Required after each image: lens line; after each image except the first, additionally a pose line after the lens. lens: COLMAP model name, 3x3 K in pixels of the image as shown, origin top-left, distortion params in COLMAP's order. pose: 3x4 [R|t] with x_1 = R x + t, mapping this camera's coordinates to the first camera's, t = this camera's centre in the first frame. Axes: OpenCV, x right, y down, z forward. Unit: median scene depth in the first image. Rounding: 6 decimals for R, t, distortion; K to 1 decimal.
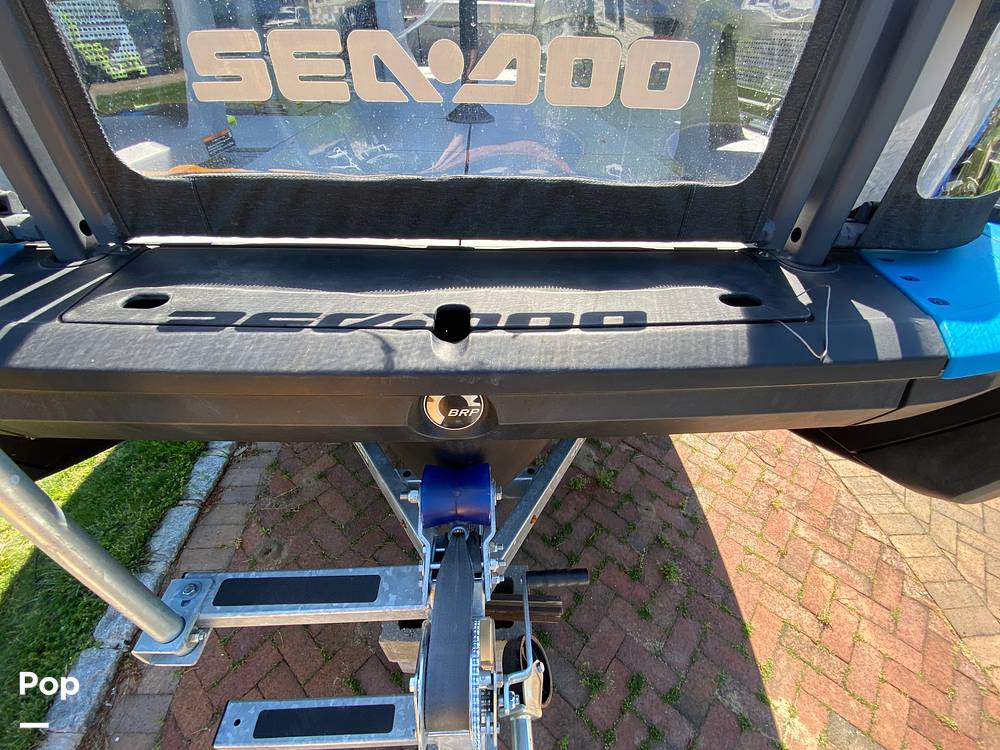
lens RADIAL K [[405.7, 0, 502.1], [0, 405.7, 374.3], [0, 0, 1]] dist [0.007805, -0.014557]
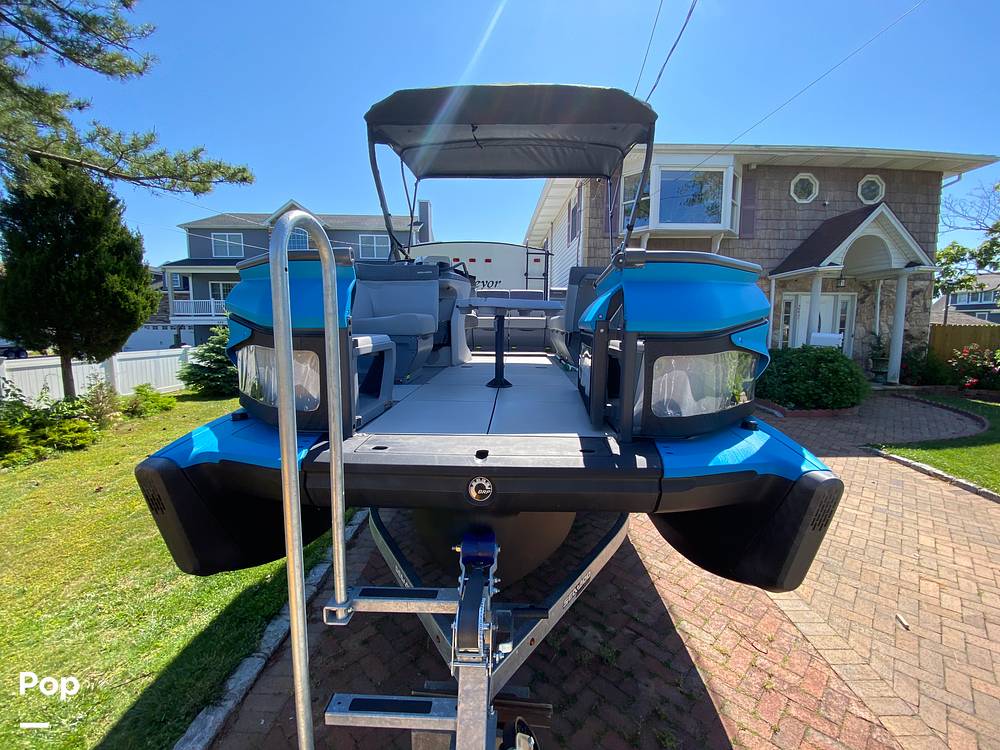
lens RADIAL K [[403.2, 0, 503.1], [0, 403.2, 376.1], [0, 0, 1]] dist [0.021614, -0.020905]
pose [[0.996855, -0.008959, -0.078735, 0.084553], [-0.034062, 0.848670, -0.527825, 0.291577], [0.071549, 0.528847, 0.845696, -0.559753]]
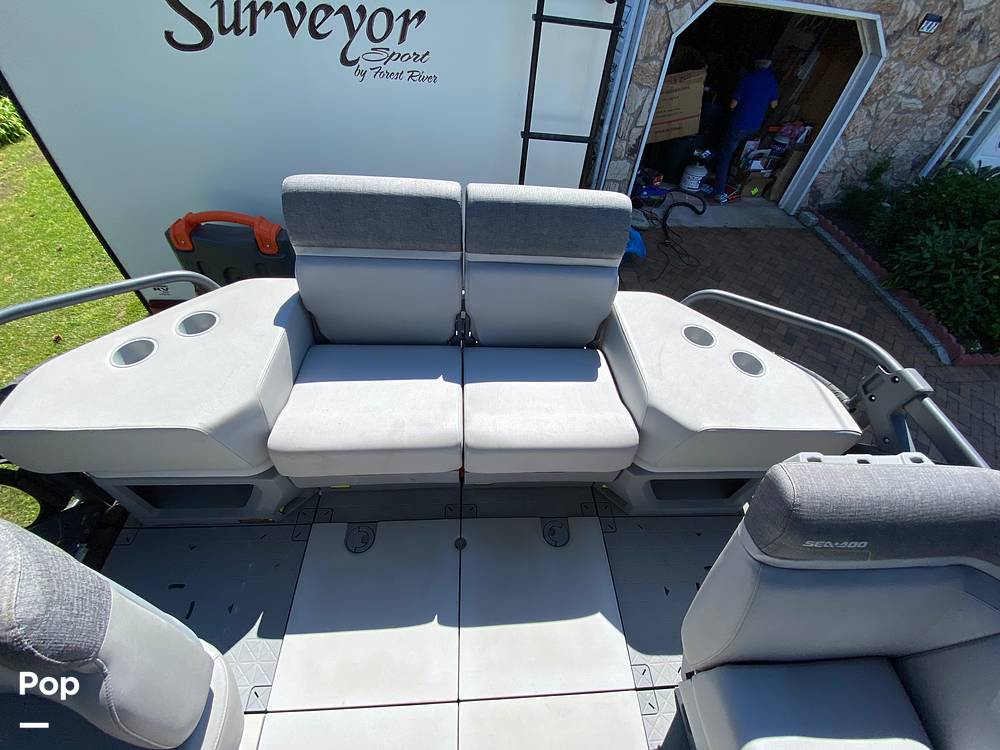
lens RADIAL K [[405.7, 0, 502.1], [0, 405.7, 374.3], [0, 0, 1]] dist [0.007805, -0.014557]
pose [[0.998565, 0.029248, 0.044871, -0.132106], [-0.036169, 0.986104, 0.162142, -2.623330], [-0.039505, -0.163532, 0.985747, 1.803914]]
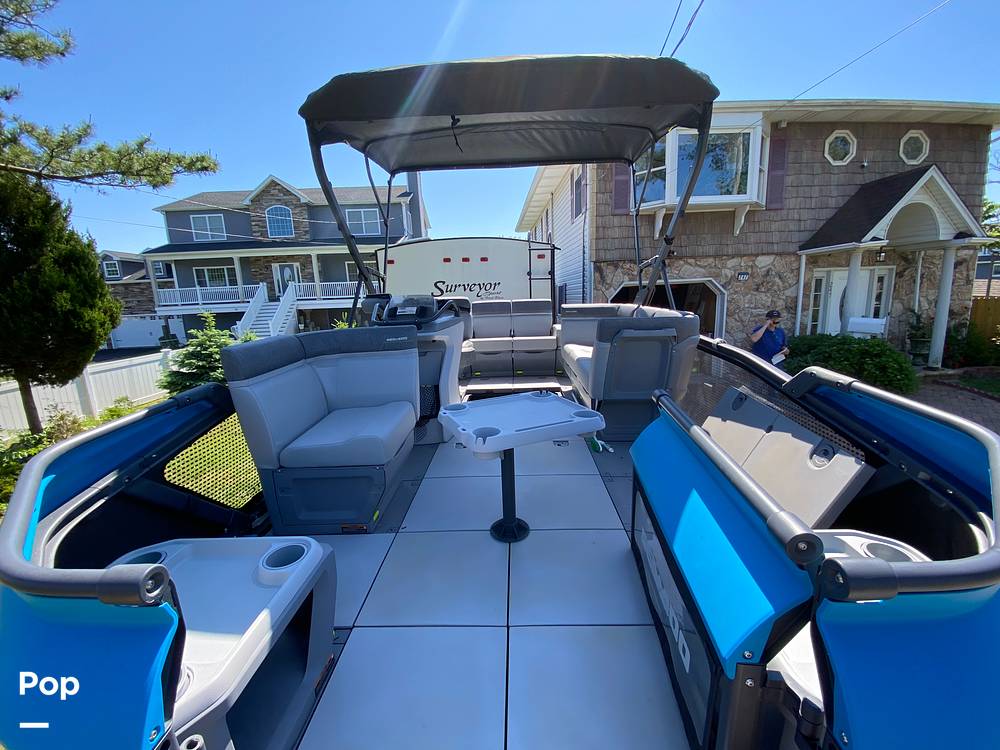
lens RADIAL K [[403.2, 0, 503.1], [0, 403.2, 376.1], [0, 0, 1]] dist [0.021614, -0.020905]
pose [[0.995344, -0.044903, -0.085292, 0.025794], [0.001006, 0.889655, -0.456633, -0.523932], [0.096384, 0.454421, 0.885557, -0.304541]]
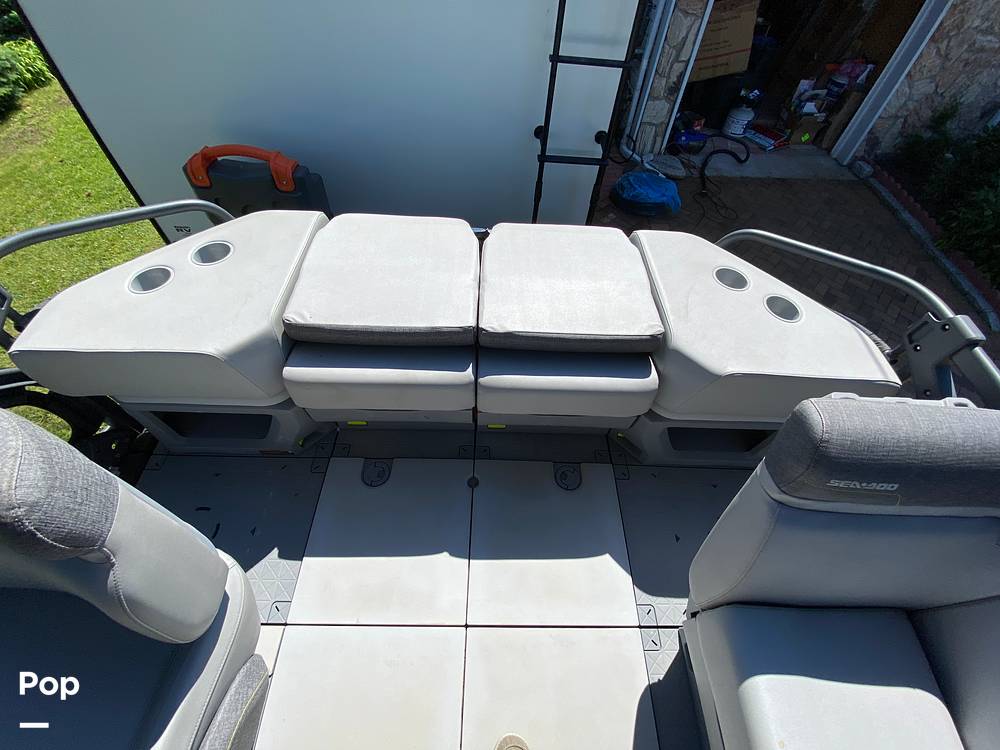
lens RADIAL K [[405.5, 0, 502.1], [0, 405.5, 374.7], [0, 0, 1]] dist [0.006409, -0.013726]
pose [[0.998378, 0.056804, -0.003806, -0.114635], [-0.053879, 0.964335, 0.259141, -2.569475], [0.018391, -0.258516, 0.965832, 1.819647]]
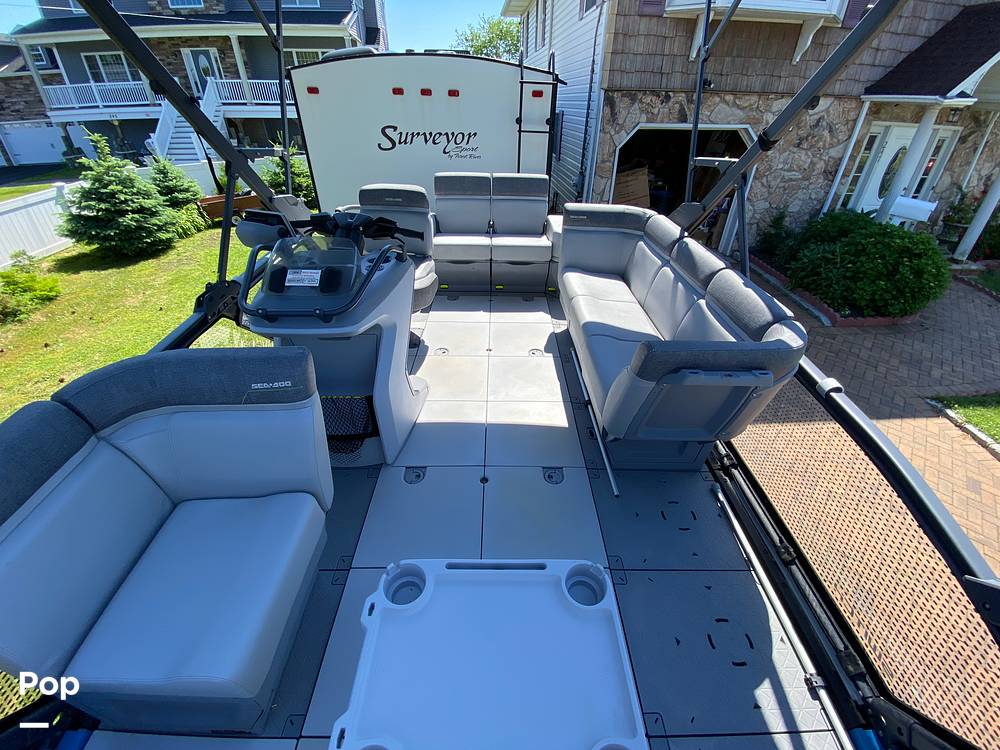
lens RADIAL K [[405.5, 0, 502.1], [0, 405.5, 374.7], [0, 0, 1]] dist [0.006409, -0.013726]
pose [[0.999351, 0.013100, -0.033554, -0.011475], [-0.015718, 0.996753, -0.078973, -1.362390], [0.032411, 0.079449, 0.996312, 0.186973]]
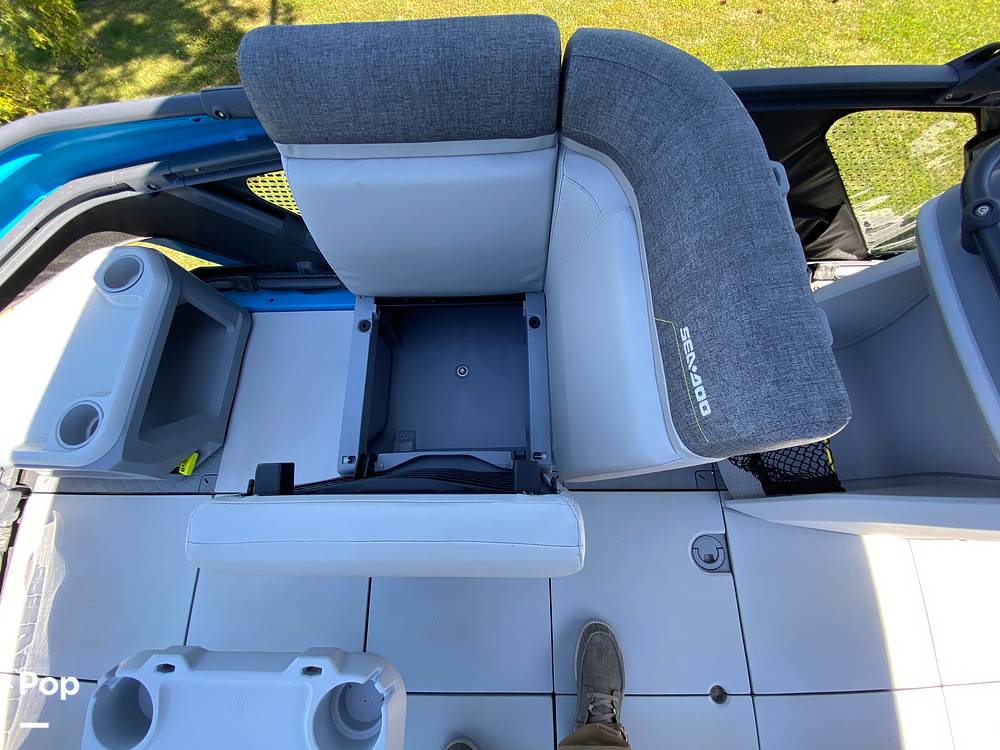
lens RADIAL K [[405.5, 0, 502.1], [0, 405.5, 374.7], [0, 0, 1]] dist [0.006409, -0.013726]
pose [[-0.040233, 0.942944, -0.330511, -0.388910], [-0.618667, 0.236238, 0.749295, -1.551232], [0.784623, 0.234622, 0.573864, 0.683804]]
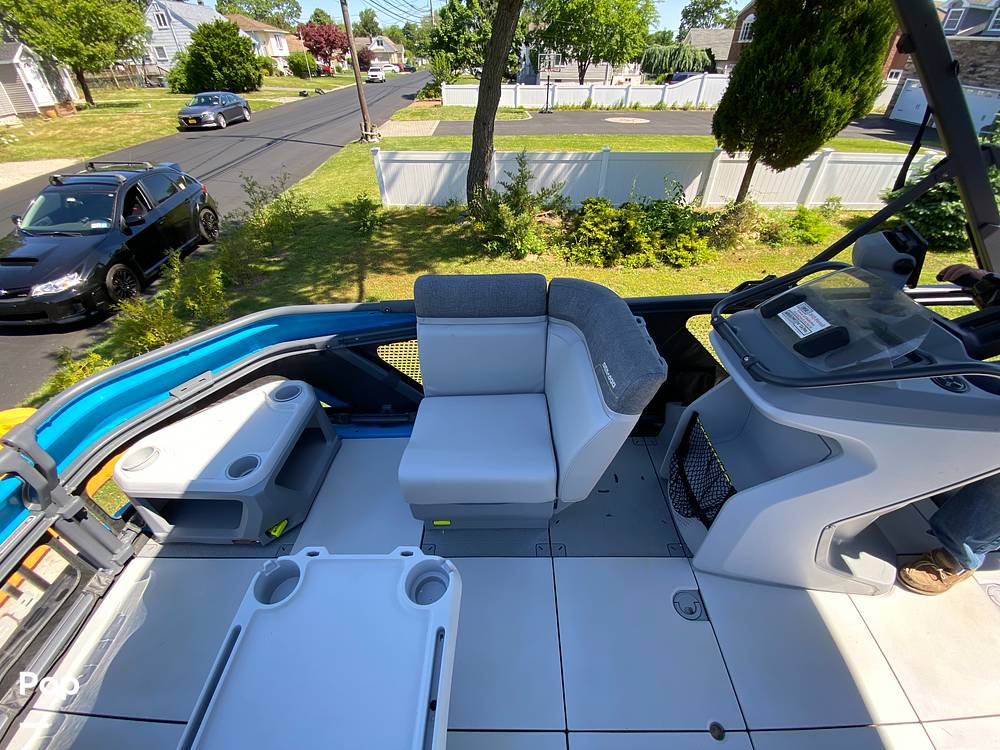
lens RADIAL K [[405.5, 0, 502.1], [0, 405.5, 374.7], [0, 0, 1]] dist [0.006409, -0.013726]
pose [[-0.059867, 0.601930, -0.796301, 0.116028], [-0.623869, 0.600174, 0.500579, -1.659584], [0.779233, 0.526756, 0.339595, 0.578539]]
